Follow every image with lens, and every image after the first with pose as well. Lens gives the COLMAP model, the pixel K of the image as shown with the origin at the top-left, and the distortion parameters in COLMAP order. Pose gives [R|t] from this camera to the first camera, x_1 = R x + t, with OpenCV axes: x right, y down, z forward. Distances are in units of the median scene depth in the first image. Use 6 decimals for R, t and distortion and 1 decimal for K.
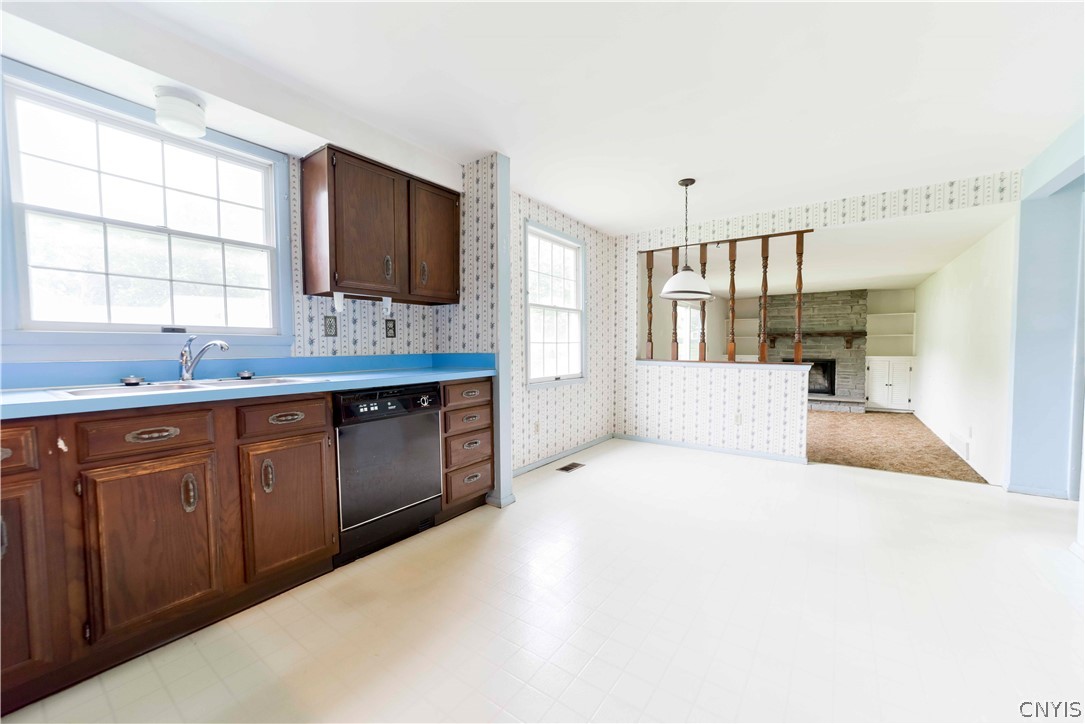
lens RADIAL K [[434.3, 0, 543.7], [0, 434.3, 364.1], [0, 0, 1]] dist [-0.000966, 0.001148]
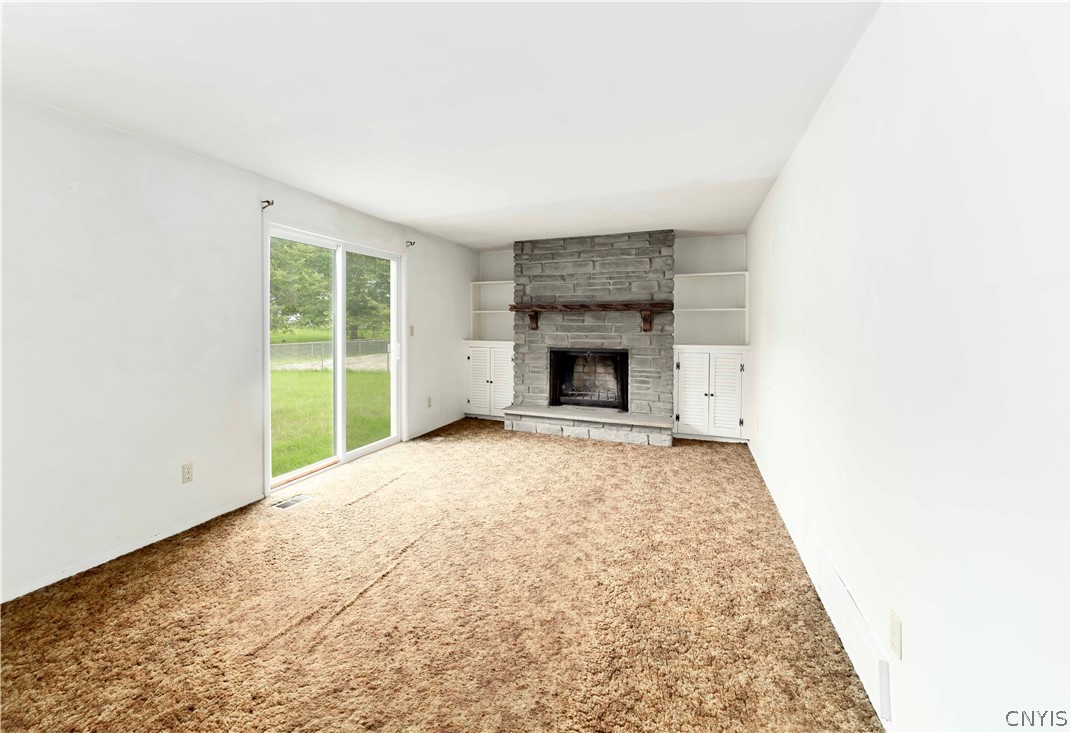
lens RADIAL K [[447.9, 0, 492.7], [0, 447.9, 330.0], [0, 0, 1]] dist [0.000181, -0.000023]
pose [[0.986529, 0.006547, 0.163453, 0.403366], [-0.000852, 0.999391, -0.034885, -0.016917], [-0.163582, 0.034276, 0.985934, 0.446430]]
